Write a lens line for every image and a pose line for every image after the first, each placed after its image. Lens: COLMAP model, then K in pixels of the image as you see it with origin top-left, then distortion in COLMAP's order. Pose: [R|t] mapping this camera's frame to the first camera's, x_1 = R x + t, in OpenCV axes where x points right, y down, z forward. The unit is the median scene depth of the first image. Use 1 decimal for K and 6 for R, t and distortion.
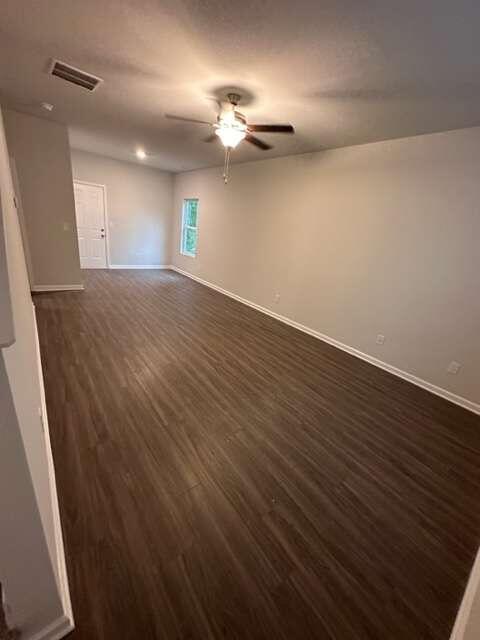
lens RADIAL K [[255.9, 0, 236.2], [0, 255.9, 321.0], [0, 0, 1]] dist [-0.002497, -0.000005]
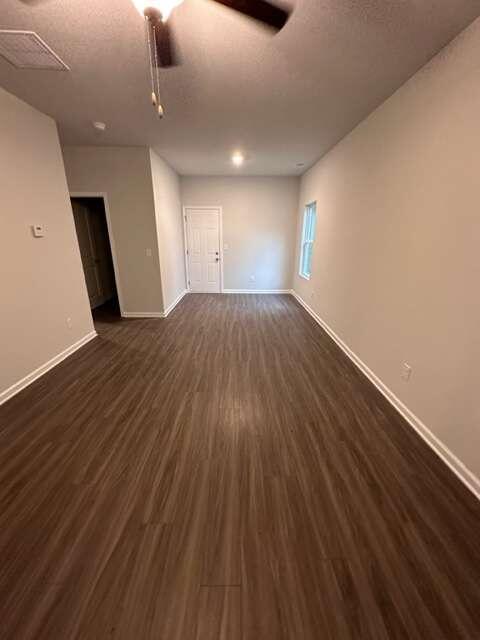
lens RADIAL K [[255.9, 0, 236.2], [0, 255.9, 321.0], [0, 0, 1]] dist [-0.002497, -0.000005]
pose [[0.789277, 0.084256, -0.608229, 0.277198], [-0.127934, 0.991368, -0.028684, -0.185276], [0.600562, 0.100453, 0.793243, 0.657046]]
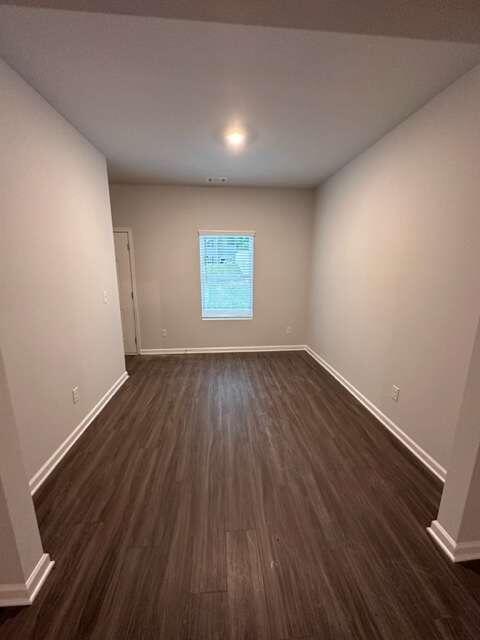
lens RADIAL K [[255.9, 0, 236.2], [0, 255.9, 321.0], [0, 0, 1]] dist [-0.002497, -0.000005]
pose [[0.824432, -0.021300, -0.565560, -0.224714], [-0.072686, 0.987031, -0.143130, -0.475288], [0.561274, 0.159109, 0.812192, 1.158129]]
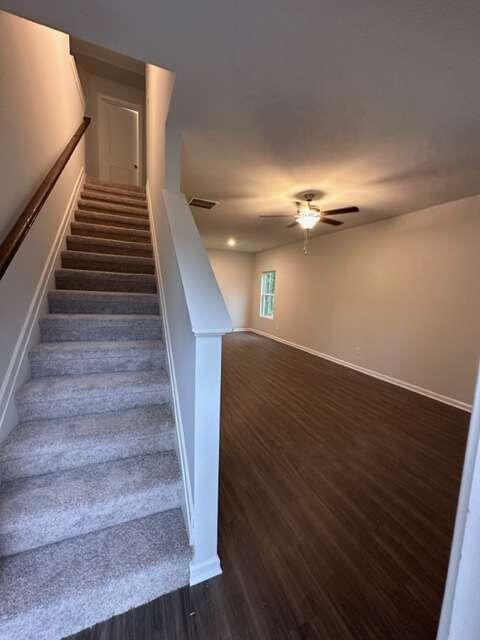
lens RADIAL K [[255.9, 0, 236.2], [0, 255.9, 321.0], [0, 0, 1]] dist [-0.002497, -0.000005]
pose [[0.963541, -0.053661, -0.262126, -0.052074], [-0.014805, 0.967489, -0.252480, 0.095030], [0.267153, 0.247156, 0.931420, -0.171189]]
